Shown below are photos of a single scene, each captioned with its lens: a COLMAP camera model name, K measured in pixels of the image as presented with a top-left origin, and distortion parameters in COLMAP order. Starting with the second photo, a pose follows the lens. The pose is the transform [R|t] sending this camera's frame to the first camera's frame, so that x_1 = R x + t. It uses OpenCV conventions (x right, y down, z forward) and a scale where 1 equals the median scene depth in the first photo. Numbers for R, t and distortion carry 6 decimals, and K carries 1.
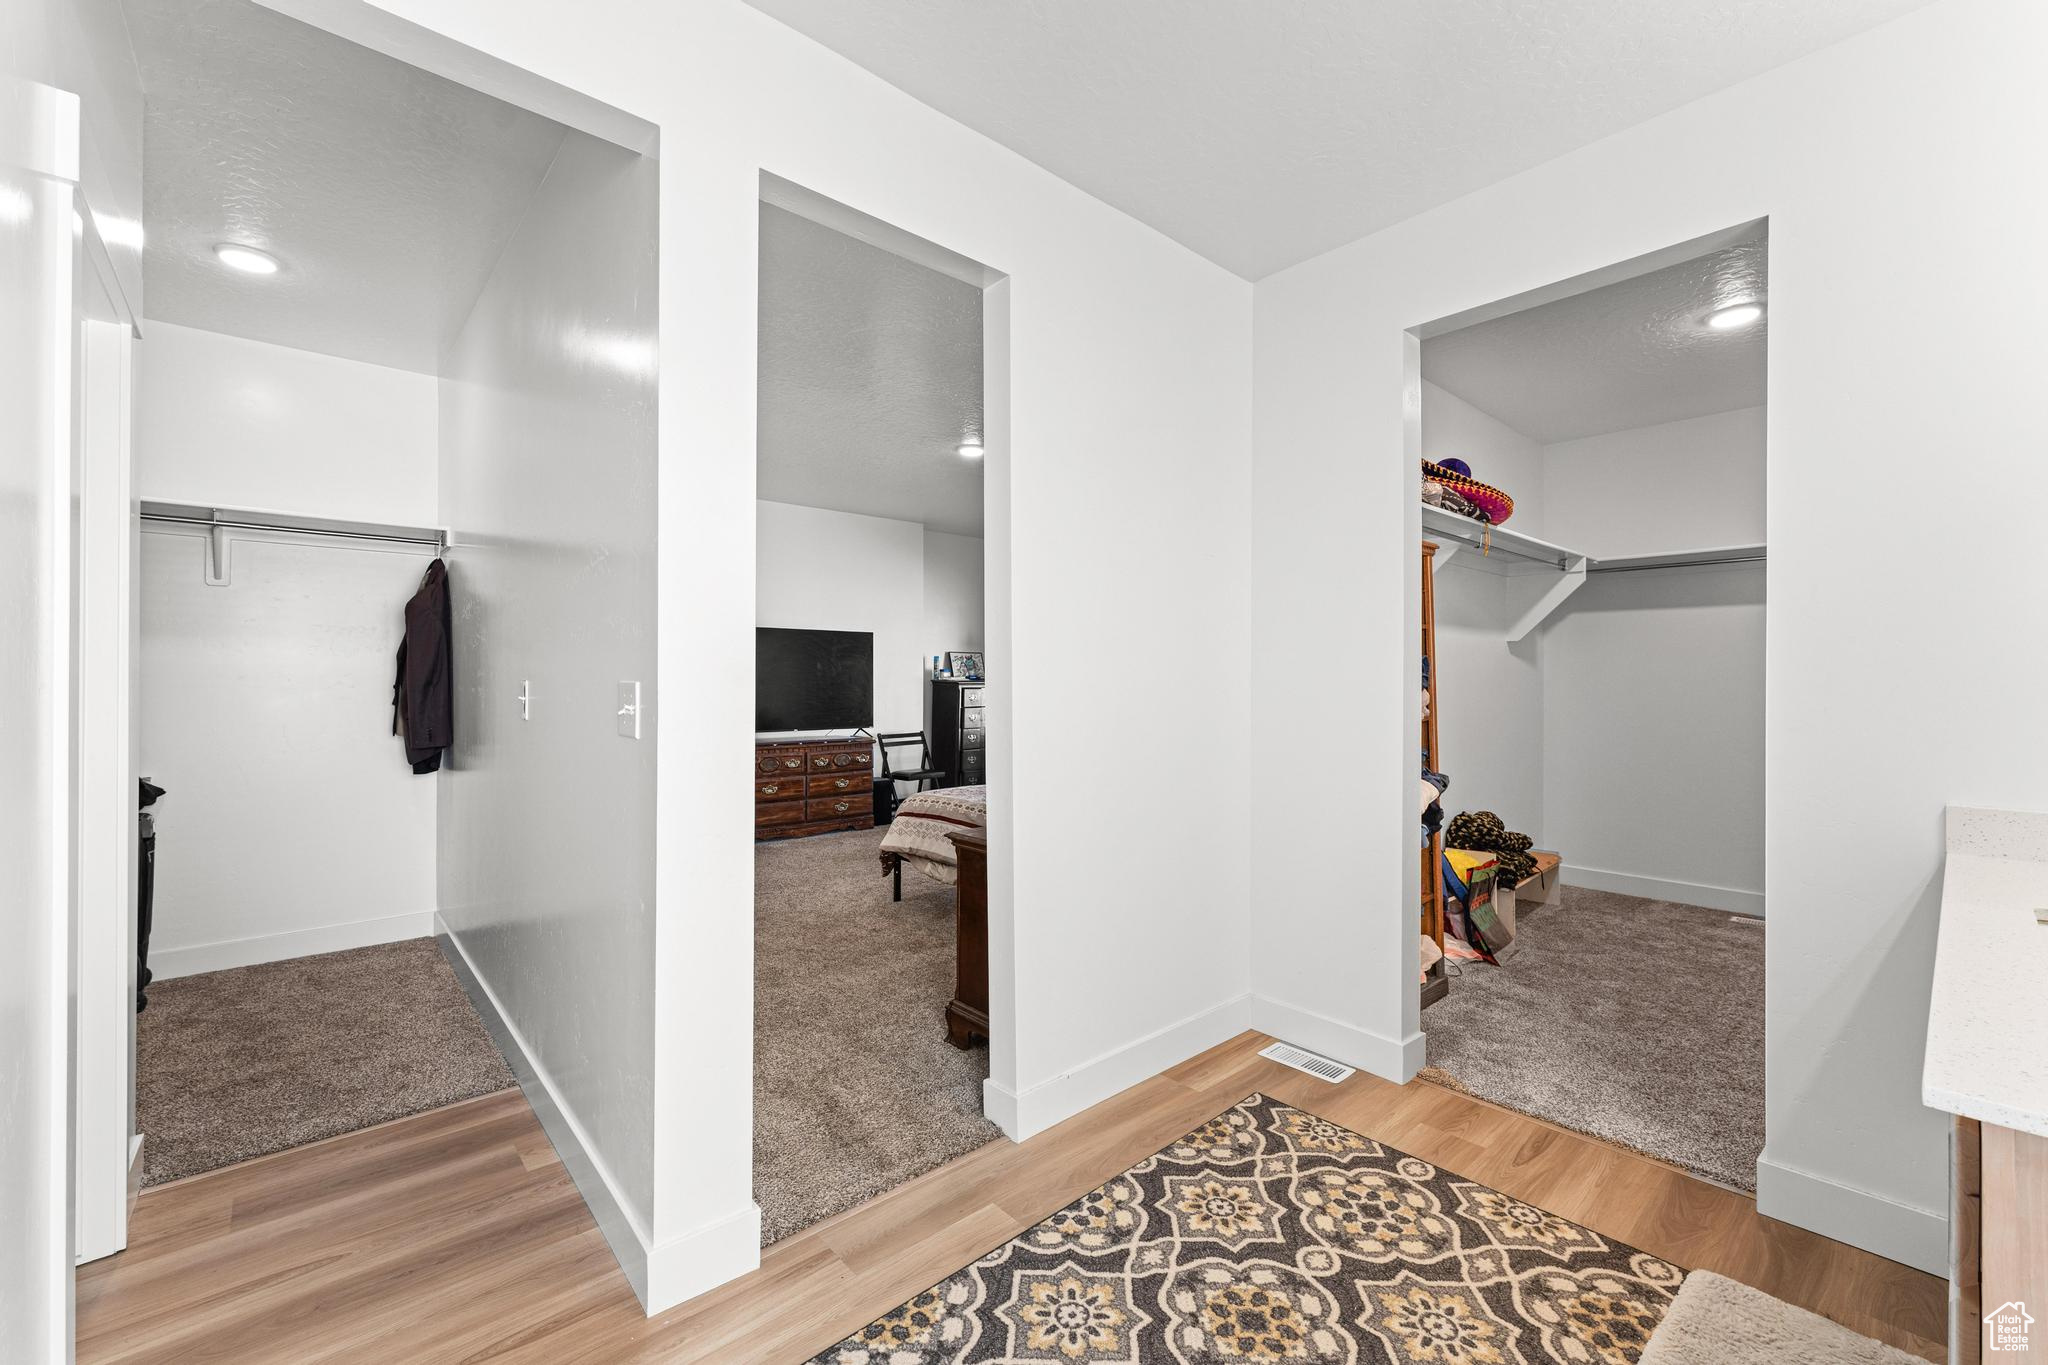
lens RADIAL K [[805.0, 0, 1013.4], [0, 805.0, 690.8], [0, 0, 1]] dist [-0.002856, -0.000106]
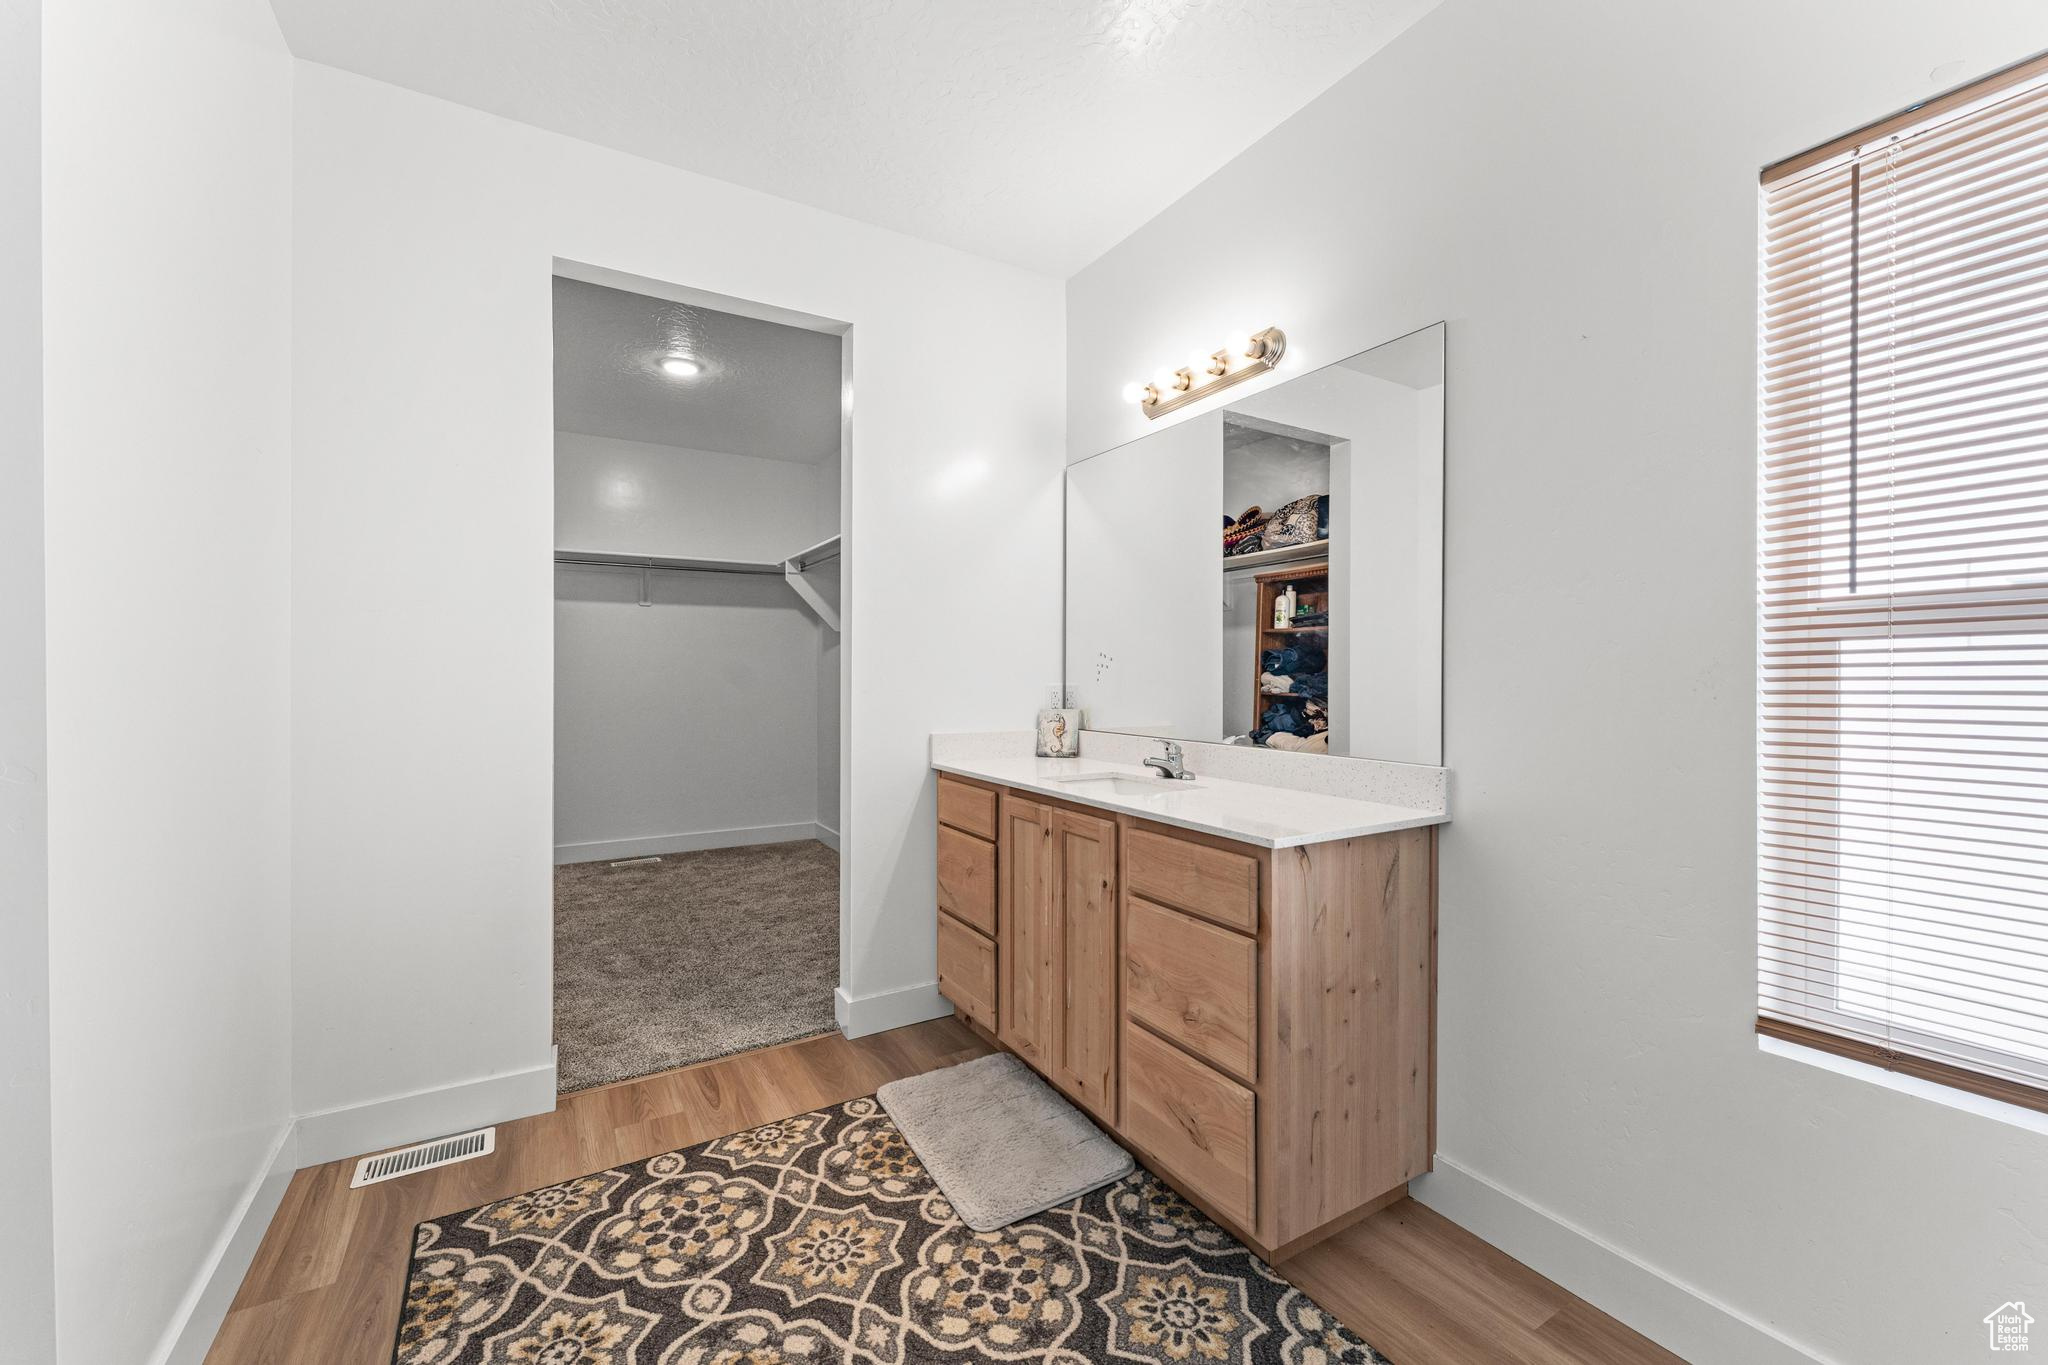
lens RADIAL K [[805.0, 0, 1013.8], [0, 805.0, 676.4], [0, 0, 1]] dist [-0.002856, -0.000106]
pose [[0.184091, -0.002844, 0.982905, -0.395089], [-0.003850, 0.999986, 0.003615, 0.002483], [-0.982902, -0.004450, 0.184077, 0.440212]]
